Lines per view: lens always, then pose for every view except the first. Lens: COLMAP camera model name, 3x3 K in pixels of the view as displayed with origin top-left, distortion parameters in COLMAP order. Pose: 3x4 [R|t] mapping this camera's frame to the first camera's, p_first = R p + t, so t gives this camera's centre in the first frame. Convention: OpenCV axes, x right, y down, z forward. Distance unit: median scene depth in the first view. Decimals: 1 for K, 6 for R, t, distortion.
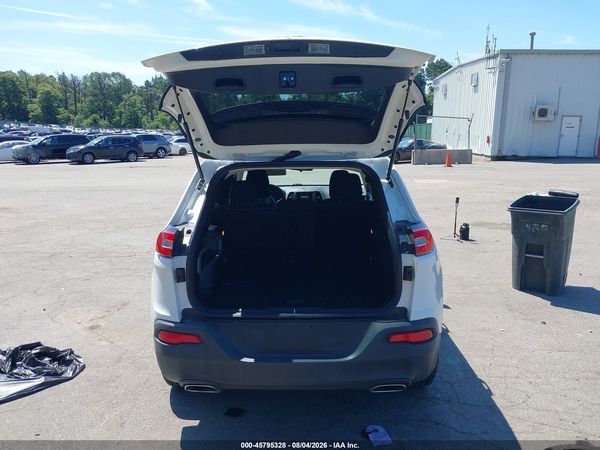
lens RADIAL K [[475.0, 0, 302.8], [0, 475.0, 219.6], [0, 0, 1]] dist [0.006855, -0.011661]
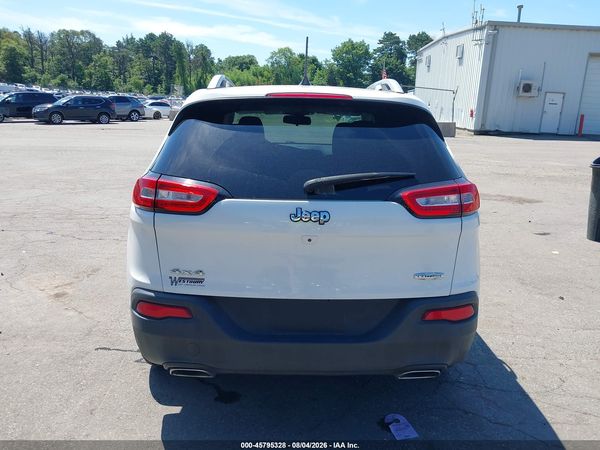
lens RADIAL K [[475.0, 0, 303.9], [0, 475.0, 227.9], [0, 0, 1]] dist [0.006855, -0.011661]
pose [[0.998221, 0.023614, 0.054749, -0.028289], [-0.027729, 0.996748, 0.075665, 0.016928], [-0.052785, -0.077048, 0.995629, 0.079097]]
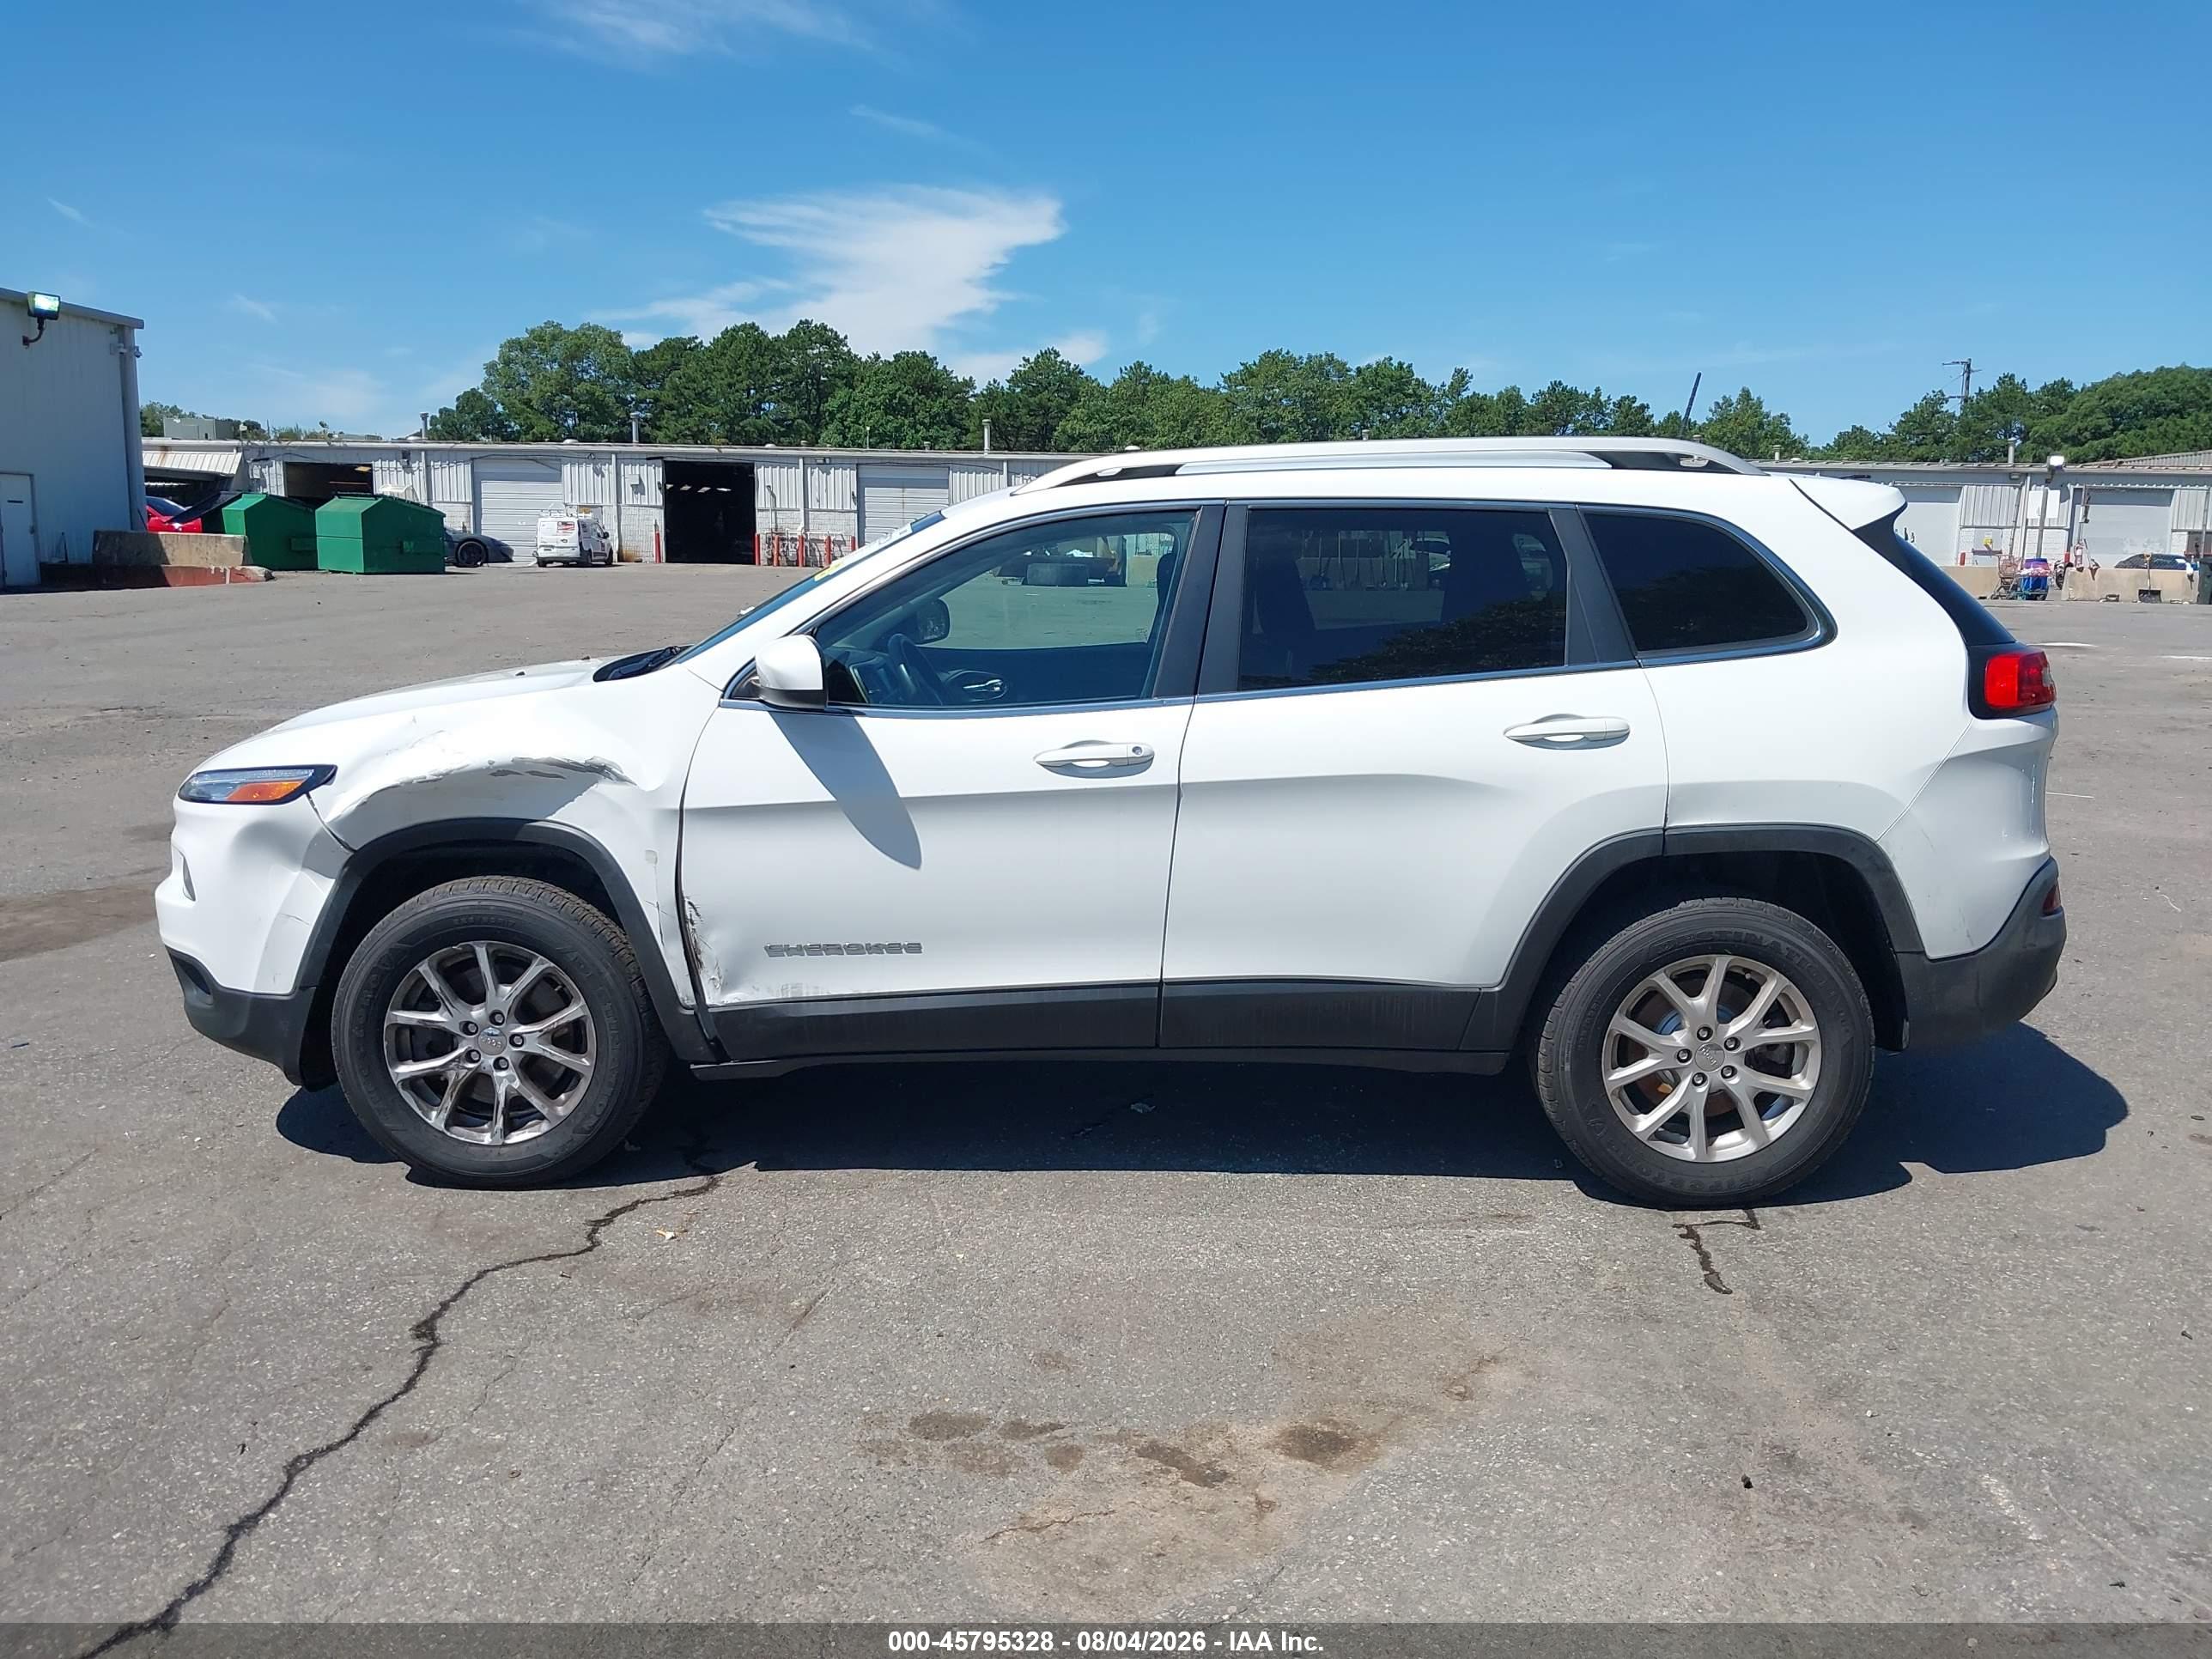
lens RADIAL K [[1751.0, 0, 1098.1], [0, 1751.0, 840.4], [0, 0, 1]] dist [0.006855, -0.011661]
pose [[0.019333, -0.169415, 0.985355, -0.766669], [0.169323, 0.971858, 0.163772, -0.086835], [-0.985371, 0.163677, 0.047475, 0.733251]]
